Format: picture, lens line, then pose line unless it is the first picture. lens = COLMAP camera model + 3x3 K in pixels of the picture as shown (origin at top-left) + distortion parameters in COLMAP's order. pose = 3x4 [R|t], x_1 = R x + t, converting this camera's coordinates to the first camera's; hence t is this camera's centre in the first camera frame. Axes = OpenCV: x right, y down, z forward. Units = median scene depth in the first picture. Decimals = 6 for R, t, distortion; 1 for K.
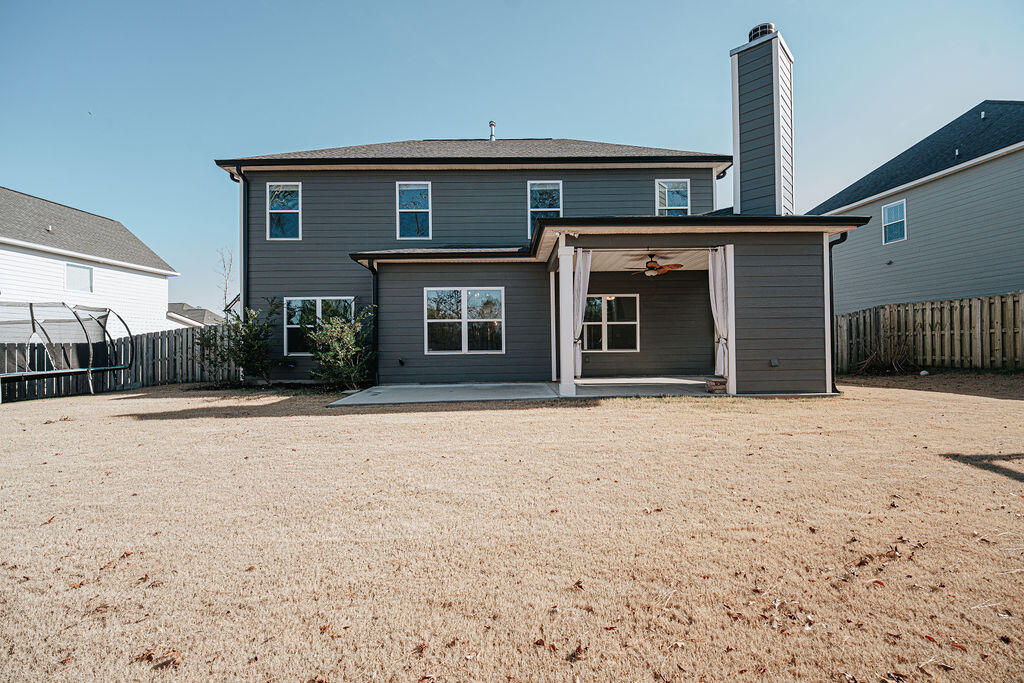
lens RADIAL K [[430.6, 0, 509.6], [0, 430.6, 343.3], [0, 0, 1]] dist [0.014069, -0.015214]
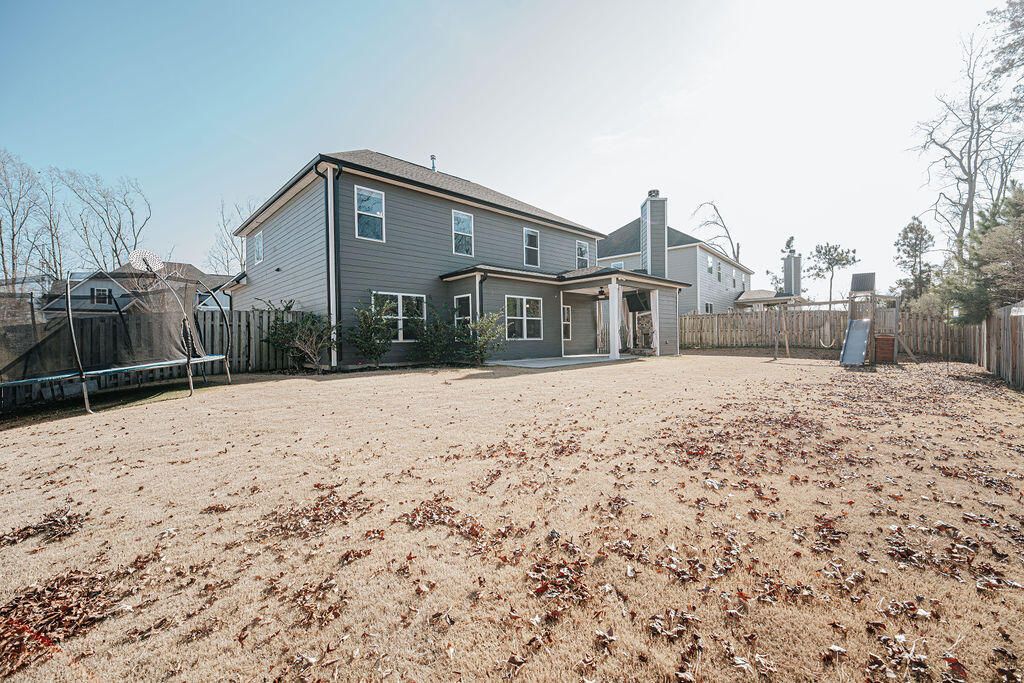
lens RADIAL K [[430.6, 0, 509.6], [0, 430.6, 343.3], [0, 0, 1]] dist [0.014069, -0.015214]
pose [[0.723595, -0.002803, 0.690219, -1.038371], [0.002360, 0.999996, 0.001587, 0.029071], [-0.690221, 0.000481, 0.723599, -0.063728]]
